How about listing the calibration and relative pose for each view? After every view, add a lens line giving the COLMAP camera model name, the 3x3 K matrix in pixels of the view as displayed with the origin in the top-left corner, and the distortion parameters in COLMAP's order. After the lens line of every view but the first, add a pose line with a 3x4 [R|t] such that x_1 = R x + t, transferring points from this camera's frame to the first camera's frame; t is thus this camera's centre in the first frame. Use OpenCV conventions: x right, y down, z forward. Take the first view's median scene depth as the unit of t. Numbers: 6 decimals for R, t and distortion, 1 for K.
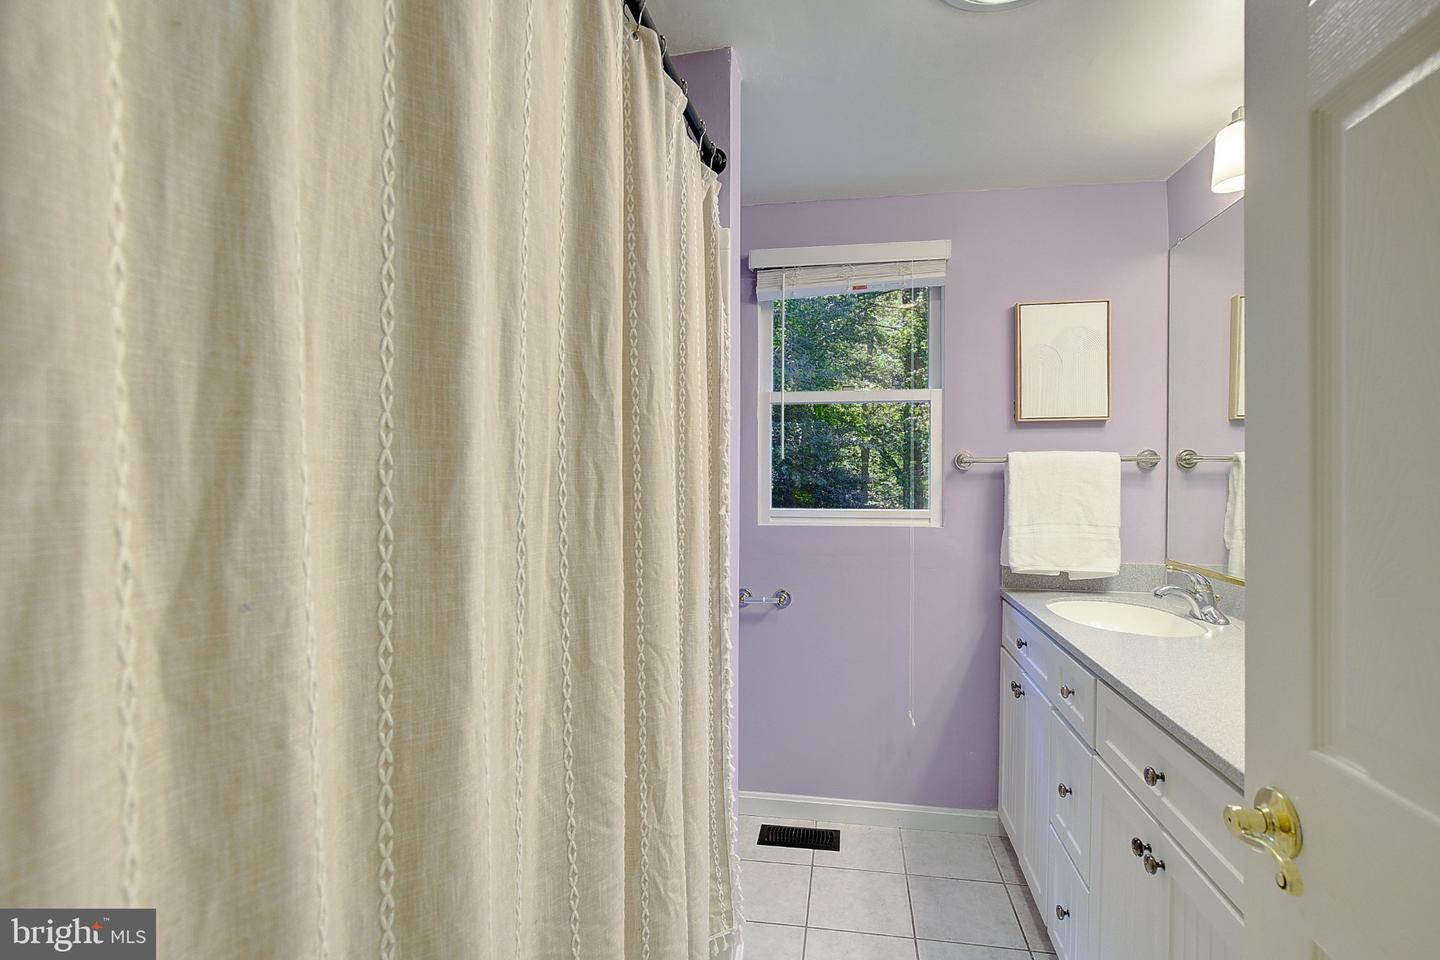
lens RADIAL K [[669.7, 0, 758.0], [0, 669.7, 485.9], [0, 0, 1]] dist [-0.018497, 0.000464]
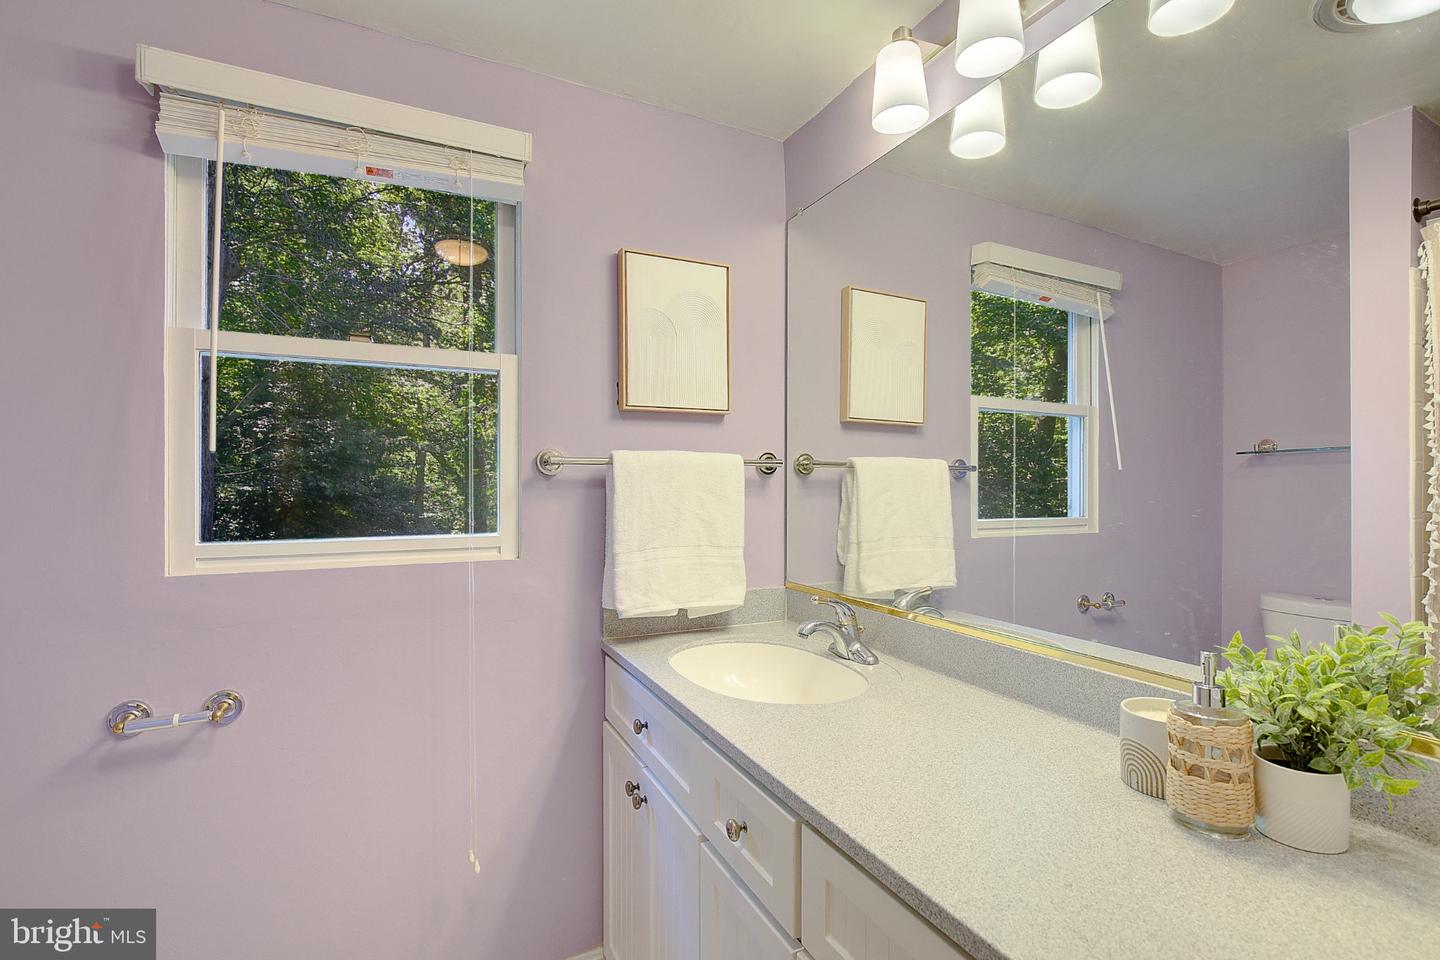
lens RADIAL K [[669.7, 0, 758.0], [0, 669.7, 485.9], [0, 0, 1]] dist [-0.018497, 0.000464]
pose [[0.809160, -0.002007, 0.587584, 0.077009], [0.009747, 0.999902, -0.010008, -0.003508], [-0.587507, 0.013825, 0.809101, 0.319879]]
